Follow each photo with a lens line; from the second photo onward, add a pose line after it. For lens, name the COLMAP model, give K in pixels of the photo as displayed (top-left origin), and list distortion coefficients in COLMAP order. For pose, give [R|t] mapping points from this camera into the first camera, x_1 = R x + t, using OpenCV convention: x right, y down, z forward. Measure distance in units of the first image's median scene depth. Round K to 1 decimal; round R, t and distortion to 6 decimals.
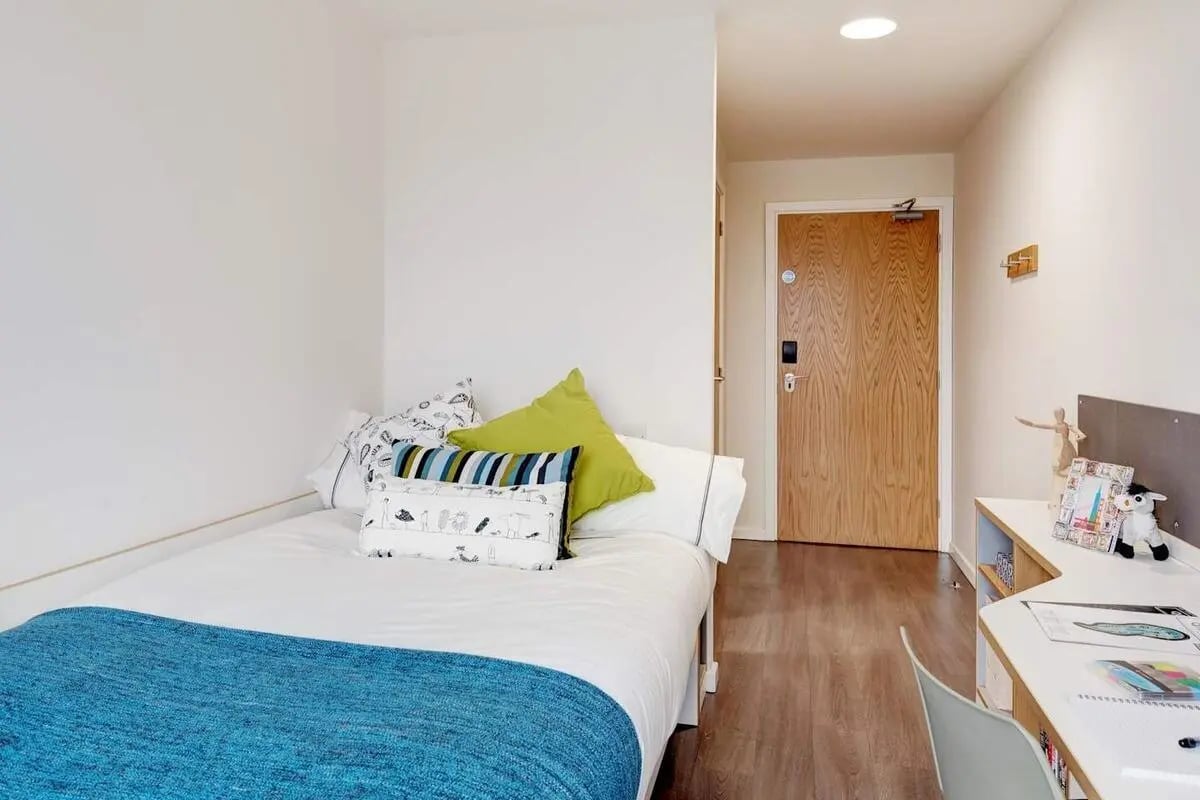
lens RADIAL K [[771.1, 0, 597.6], [0, 771.1, 415.6], [0, 0, 1]] dist [0.049454, 0.000558]
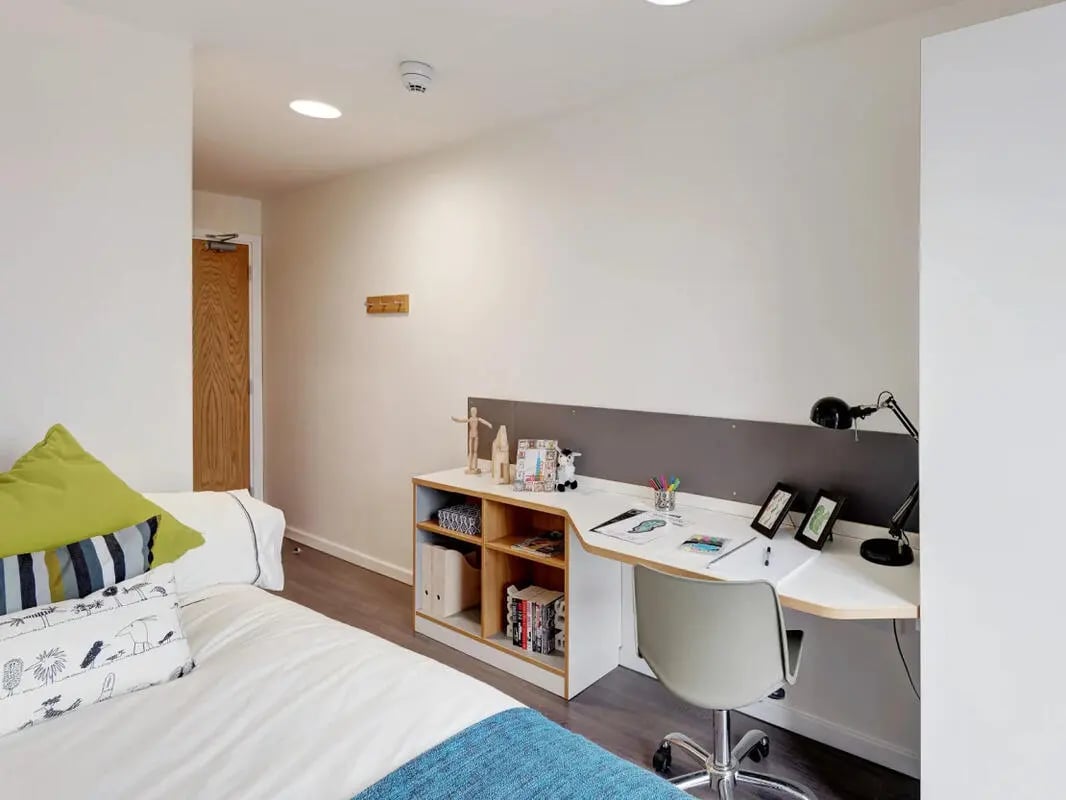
lens RADIAL K [[654.1, 0, 533.0], [0, 654.1, 400.0], [0, 0, 1]] dist [0.004755, 0.000776]
pose [[0.436649, -0.107245, 0.893217, -0.414498], [0.096890, 0.992700, 0.071824, -0.087019], [-0.894399, 0.055182, 0.443852, 0.270620]]
